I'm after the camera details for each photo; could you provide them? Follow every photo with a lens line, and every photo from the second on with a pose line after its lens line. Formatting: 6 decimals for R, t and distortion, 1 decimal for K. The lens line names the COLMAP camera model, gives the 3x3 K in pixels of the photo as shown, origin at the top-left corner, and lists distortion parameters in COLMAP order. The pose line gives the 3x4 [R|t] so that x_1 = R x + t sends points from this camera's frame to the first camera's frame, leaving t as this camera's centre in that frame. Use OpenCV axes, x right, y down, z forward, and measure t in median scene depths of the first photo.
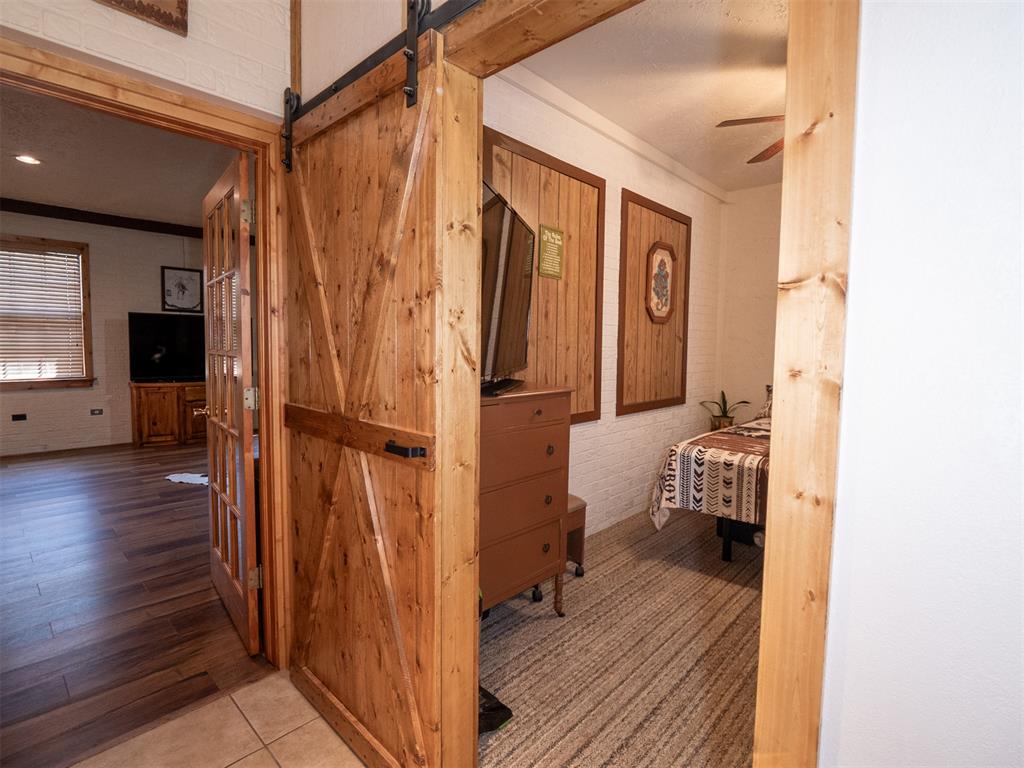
lens RADIAL K [[509.2, 0, 526.2], [0, 509.2, 373.7], [0, 0, 1]] dist [-0.012965, -0.001733]
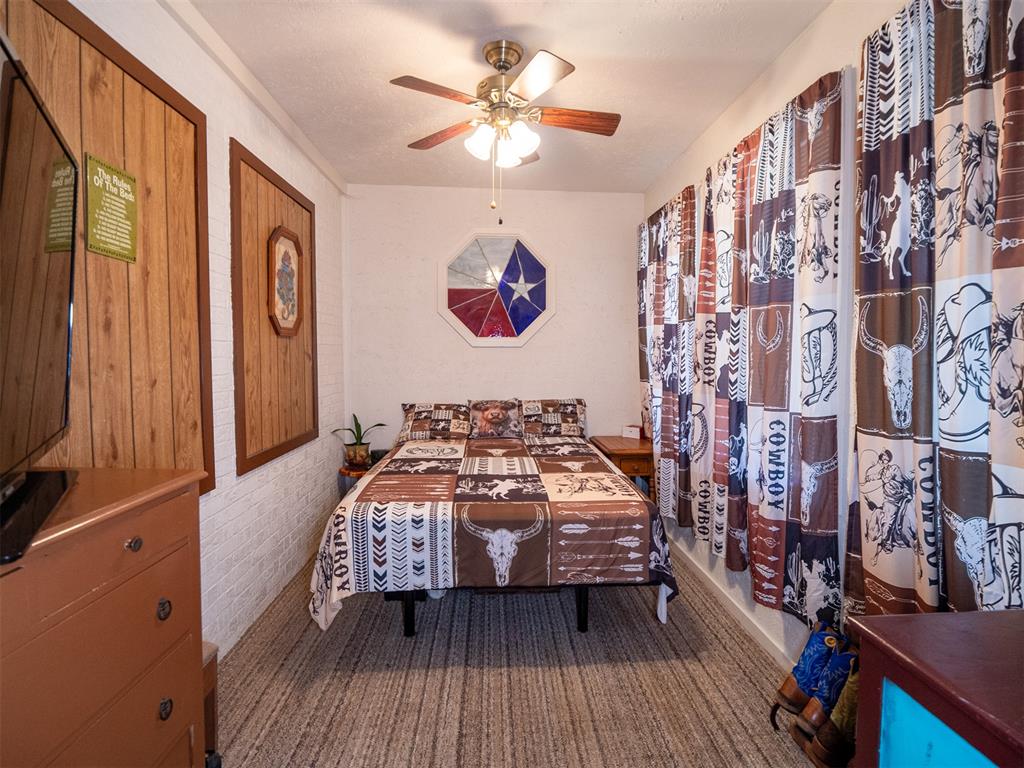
lens RADIAL K [[509.2, 0, 526.2], [0, 509.2, 373.7], [0, 0, 1]] dist [-0.012965, -0.001733]
pose [[0.698904, -0.044751, 0.713814, -0.032242], [0.053315, 0.998524, 0.010399, -0.044434], [-0.713226, 0.030789, 0.700258, 0.297755]]
